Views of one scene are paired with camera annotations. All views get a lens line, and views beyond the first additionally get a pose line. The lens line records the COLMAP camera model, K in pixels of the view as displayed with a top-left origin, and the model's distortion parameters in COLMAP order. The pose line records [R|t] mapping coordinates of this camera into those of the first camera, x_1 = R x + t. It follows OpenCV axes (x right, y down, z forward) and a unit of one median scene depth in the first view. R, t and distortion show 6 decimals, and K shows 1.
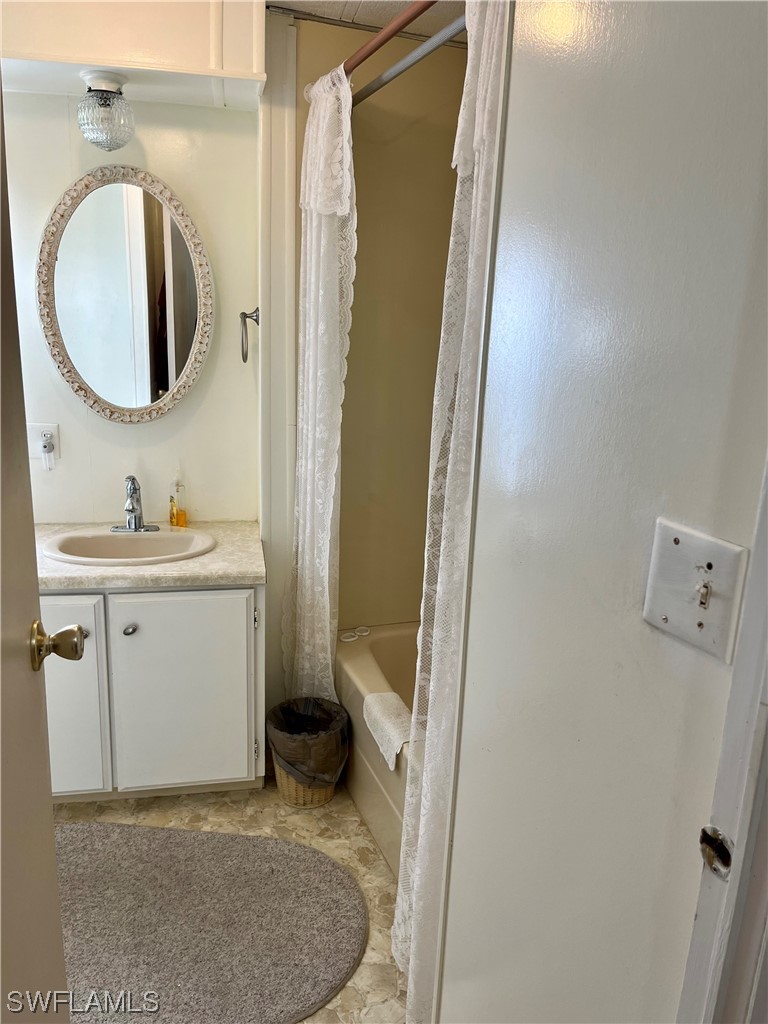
lens RADIAL K [[780.8, 0, 385.1], [0, 780.8, 512.3], [0, 0, 1]] dist [0.026783, -0.018363]
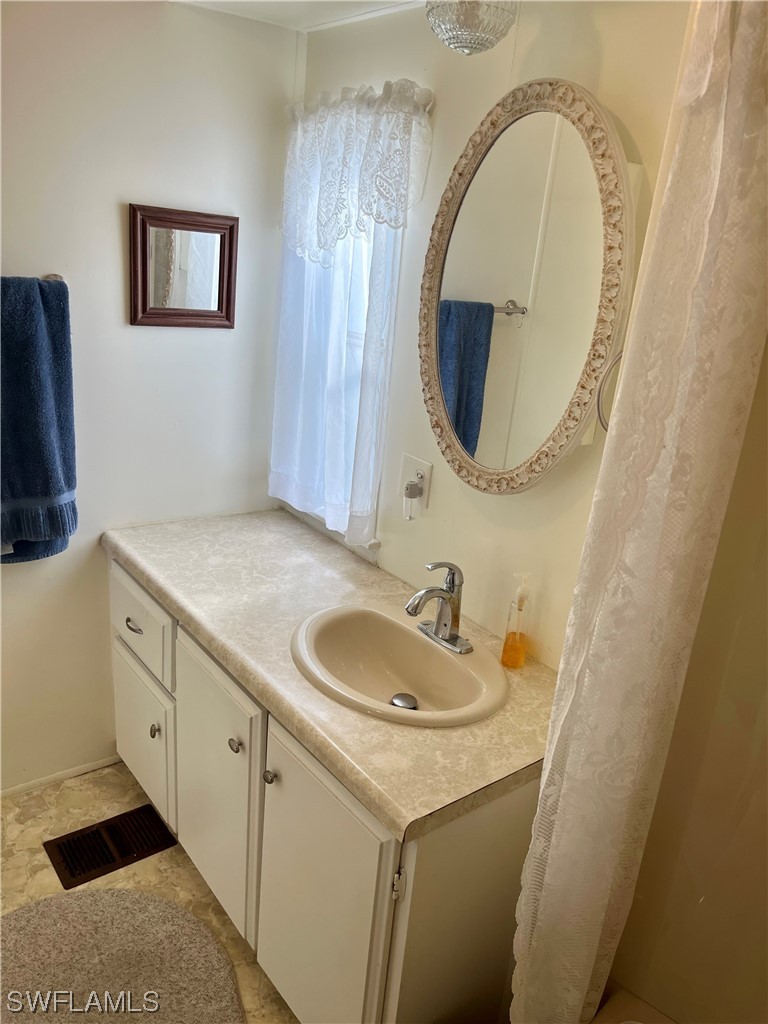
lens RADIAL K [[780.8, 0, 384.3], [0, 780.8, 517.6], [0, 0, 1]] dist [0.026783, -0.018363]
pose [[0.438484, 0.297646, -0.848021, 0.213730], [-0.280309, 0.941792, 0.185620, -0.197760], [0.853908, 0.156316, 0.496393, 0.629412]]
